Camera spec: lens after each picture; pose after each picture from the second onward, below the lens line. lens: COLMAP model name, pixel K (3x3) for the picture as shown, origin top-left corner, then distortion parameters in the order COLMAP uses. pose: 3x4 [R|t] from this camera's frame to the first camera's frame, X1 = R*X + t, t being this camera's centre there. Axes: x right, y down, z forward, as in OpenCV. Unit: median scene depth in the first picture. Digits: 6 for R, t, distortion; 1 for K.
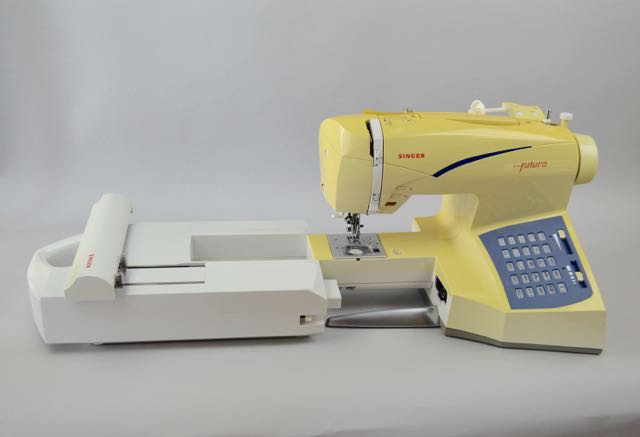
lens RADIAL K [[703.6, 0, 323.5], [0, 703.6, 219.8], [0, 0, 1]] dist [-0.003593, 0.000000]
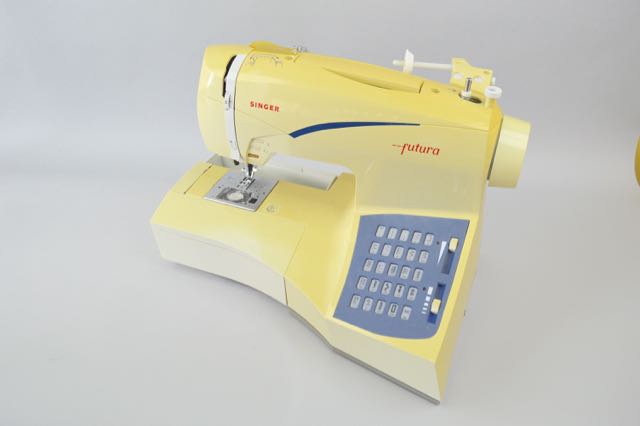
lens RADIAL K [[553.5, 0, 318.6], [0, 553.5, 209.1], [0, 0, 1]] dist [-0.062368, 0.002966]
pose [[0.878630, 0.268599, -0.394795, 0.445537], [-0.189312, 0.954984, 0.228402, -0.128686], [0.438371, -0.125941, 0.889927, 0.411193]]
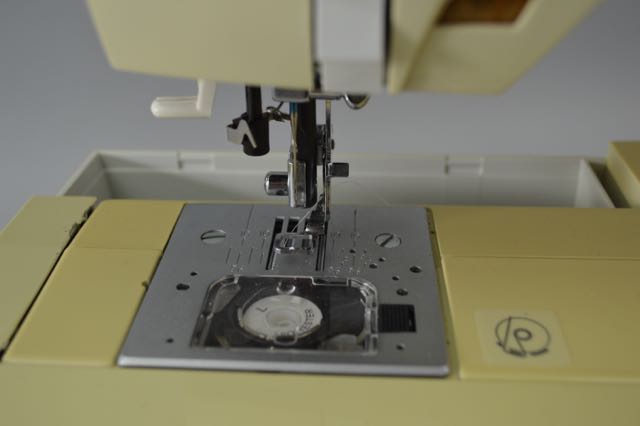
lens RADIAL K [[722.9, 0, 321.7], [0, 722.9, 212.7], [0, 0, 1]] dist [-0.010811, 0.000000]
pose [[0.981528, 0.050311, -0.184585, 0.090594], [-0.033585, 0.995132, 0.092649, 0.002600], [0.188348, -0.084738, 0.978440, 0.849785]]
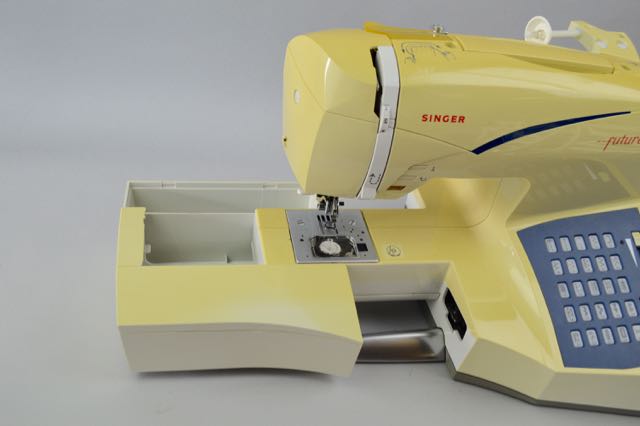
lens RADIAL K [[647.9, 0, 323.8], [0, 647.9, 212.8], [0, 0, 1]] dist [-0.039624, 0.000000]
pose [[0.993612, 0.055870, 0.098046, -0.020377], [-0.076728, 0.971579, 0.223933, -0.120627], [-0.082748, -0.230026, 0.969660, 0.446178]]
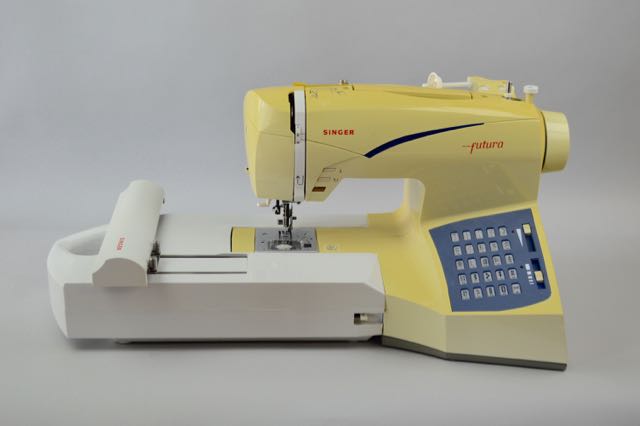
lens RADIAL K [[966.3, 0, 319.3], [0, 966.3, 213.4], [0, 0, 1]] dist [0.043352, 0.000000]
pose [[0.996616, 0.012072, -0.081301, 0.189084], [-0.017353, 0.997763, -0.064557, 0.082371], [0.080340, 0.065749, 0.994597, -0.174374]]
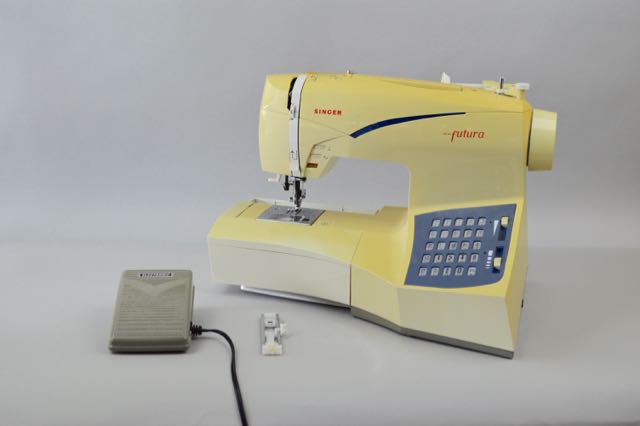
lens RADIAL K [[851.8, 0, 319.4], [0, 851.8, 213.1], [0, 0, 1]] dist [-0.008792, 0.000000]
pose [[0.919064, 0.093088, -0.382956, 0.537074], [-0.153429, 0.979557, -0.130107, 0.183593], [0.363016, 0.178333, 0.914558, -0.028167]]
